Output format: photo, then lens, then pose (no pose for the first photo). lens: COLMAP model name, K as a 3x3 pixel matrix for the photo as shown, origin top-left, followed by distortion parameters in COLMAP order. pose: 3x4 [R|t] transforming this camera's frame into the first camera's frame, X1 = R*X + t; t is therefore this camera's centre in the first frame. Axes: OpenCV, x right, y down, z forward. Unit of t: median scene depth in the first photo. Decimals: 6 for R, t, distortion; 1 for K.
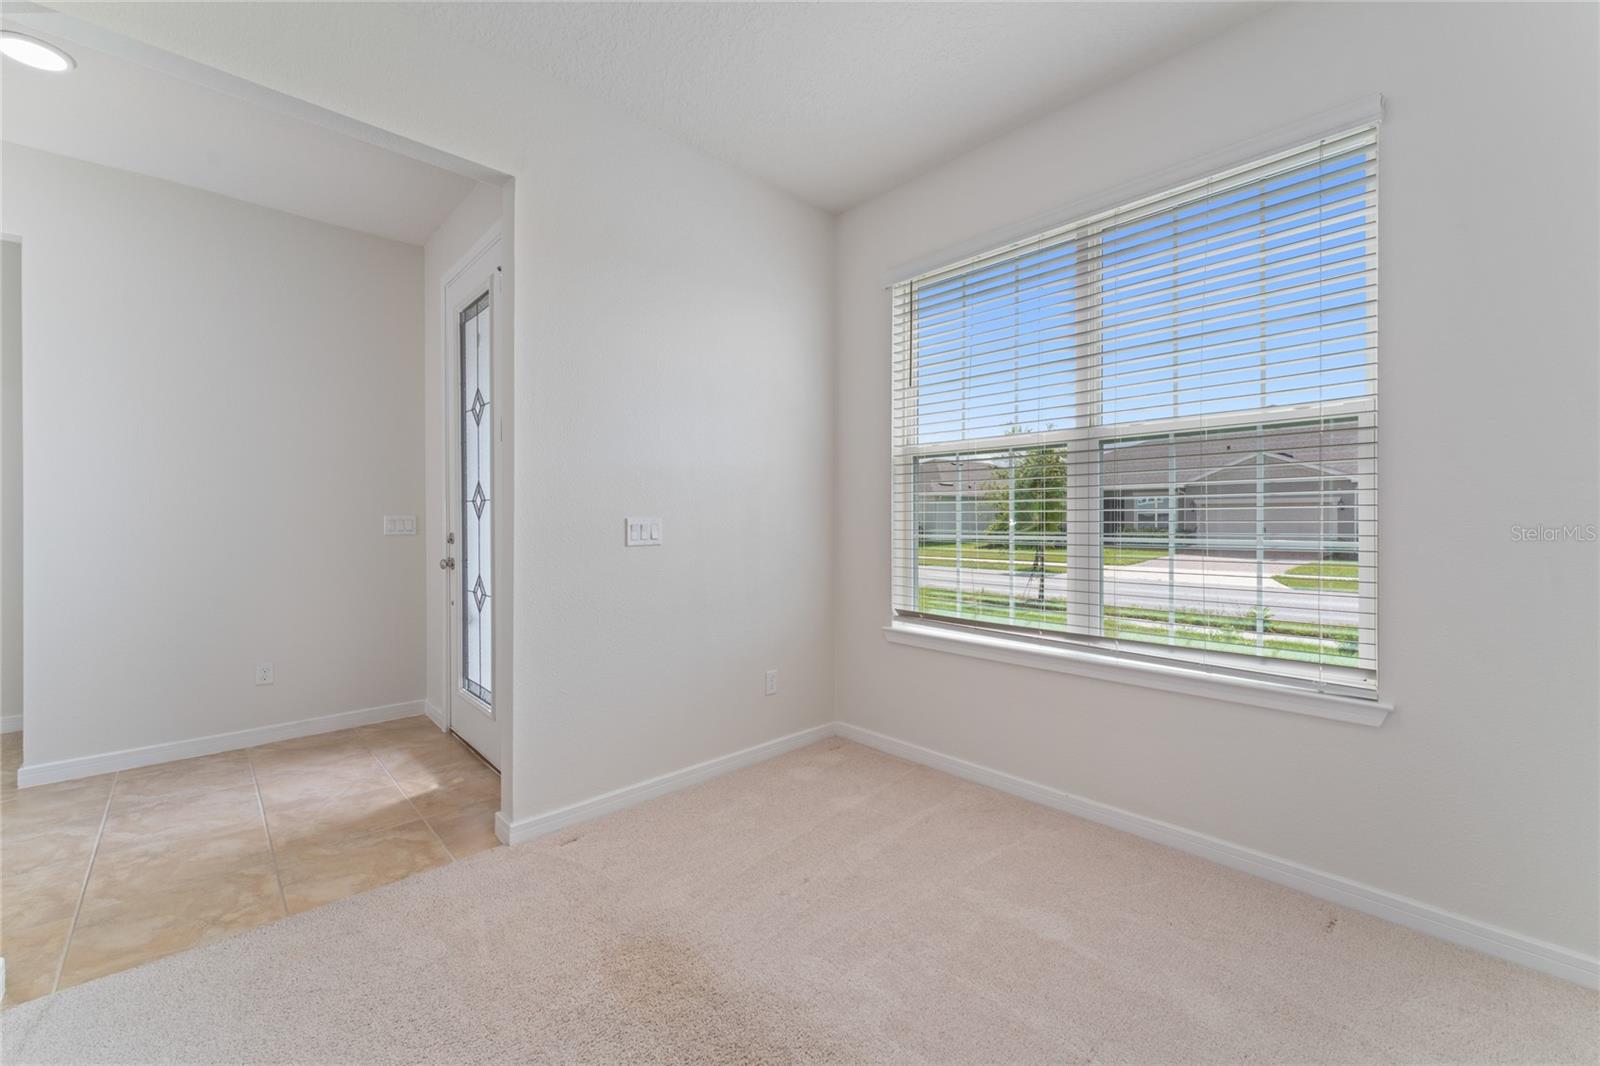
lens RADIAL K [[637.9, 0, 802.6], [0, 637.9, 525.7], [0, 0, 1]] dist [0.002847, 0.000448]
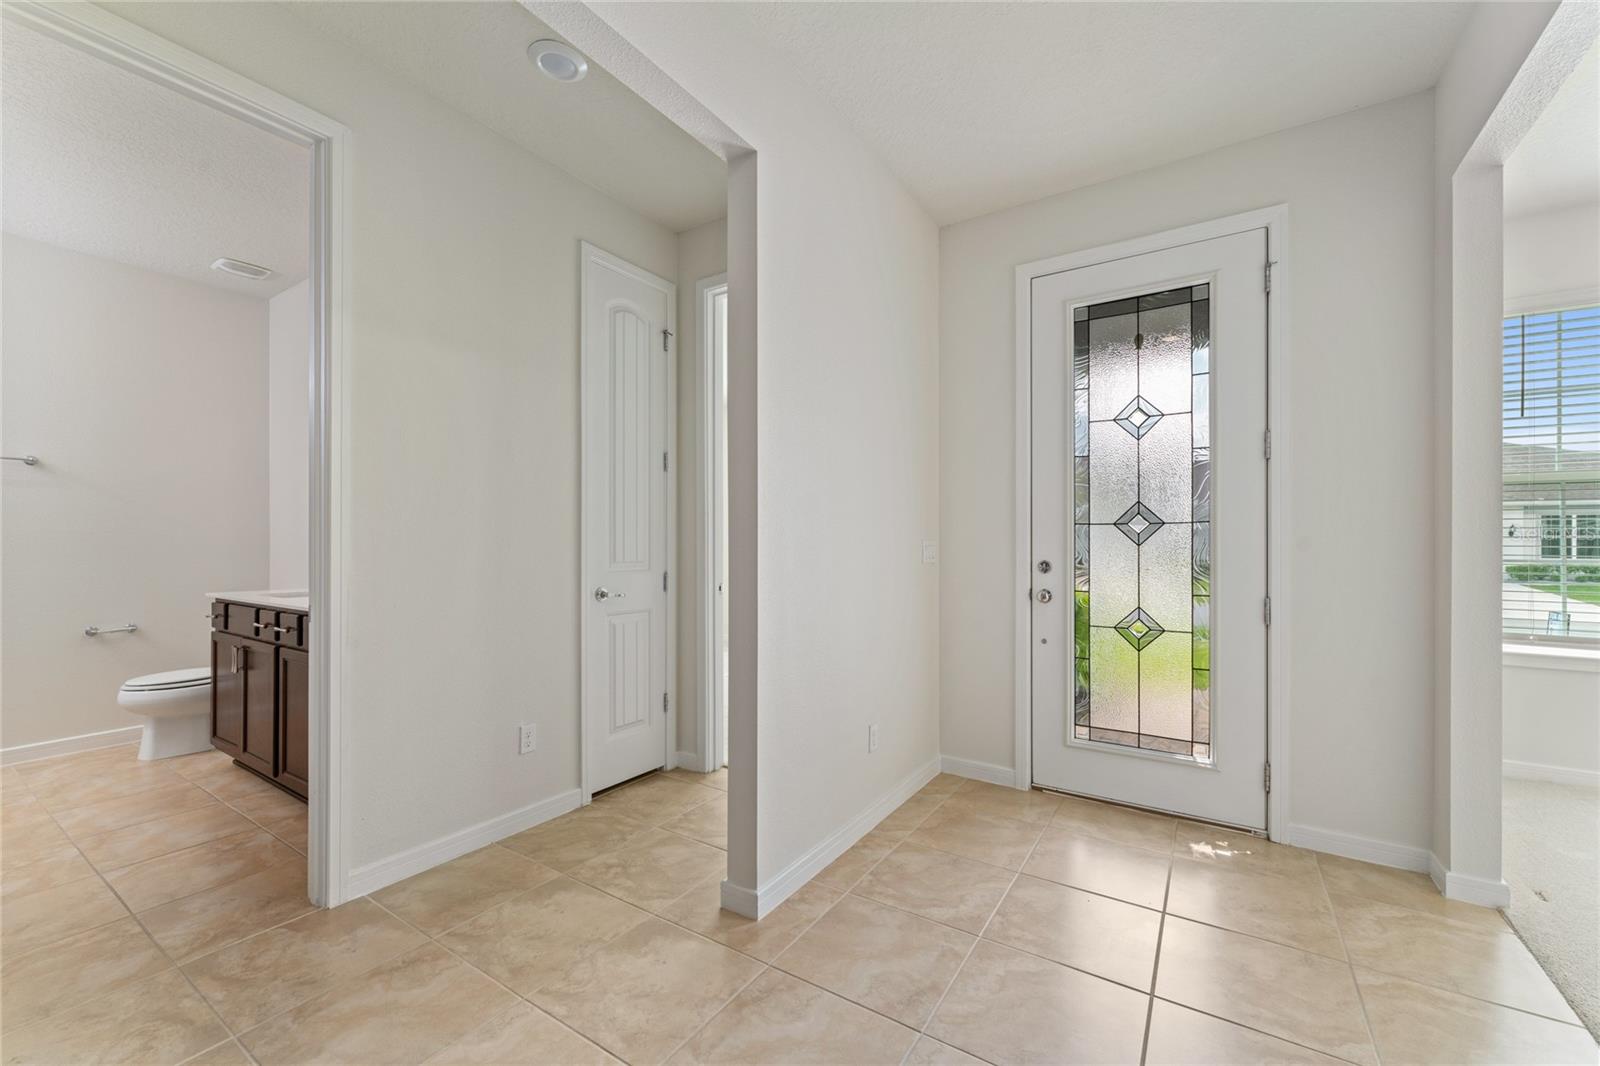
lens RADIAL K [[641.0, 0, 801.4], [0, 641.0, 542.4], [0, 0, 1]] dist [0.001118, 0.000244]
pose [[0.972693, -0.000006, 0.232097, -1.302197], [0.001698, 0.999973, -0.007091, -0.009251], [-0.232091, 0.007291, 0.972667, 0.274825]]
